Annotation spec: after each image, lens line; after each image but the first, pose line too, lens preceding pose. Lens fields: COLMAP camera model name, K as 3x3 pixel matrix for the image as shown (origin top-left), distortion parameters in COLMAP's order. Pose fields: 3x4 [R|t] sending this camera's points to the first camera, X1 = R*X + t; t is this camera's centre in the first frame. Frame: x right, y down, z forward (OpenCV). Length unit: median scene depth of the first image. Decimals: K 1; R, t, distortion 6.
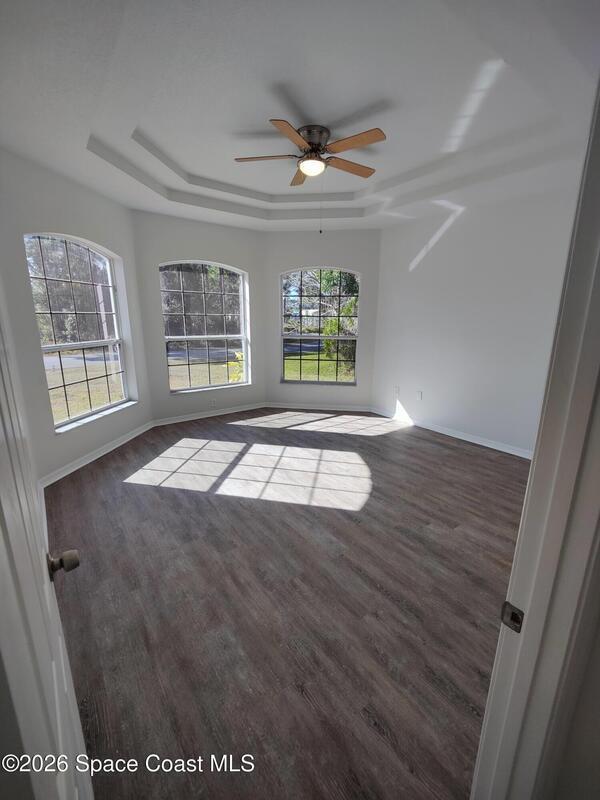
lens RADIAL K [[343.4, 0, 309.1], [0, 343.4, 393.8], [0, 0, 1]] dist [0.013152, -0.010968]
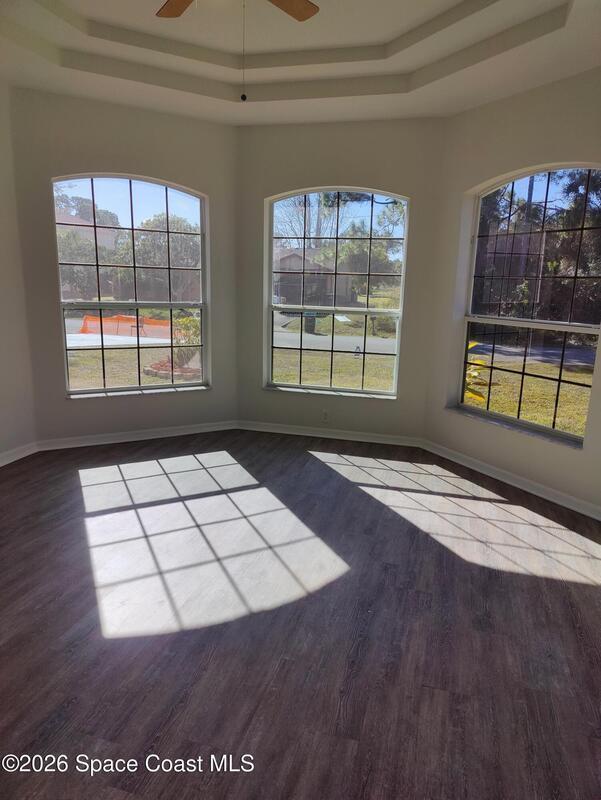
lens RADIAL K [[555.2, 0, 301.1], [0, 555.2, 398.0], [0, 0, 1]] dist [0.039952, -0.041354]
pose [[0.605038, 0.175050, -0.776715, 0.624229], [-0.198955, 0.977824, 0.065395, -0.083083], [0.770939, 0.114965, 0.626448, 0.457977]]
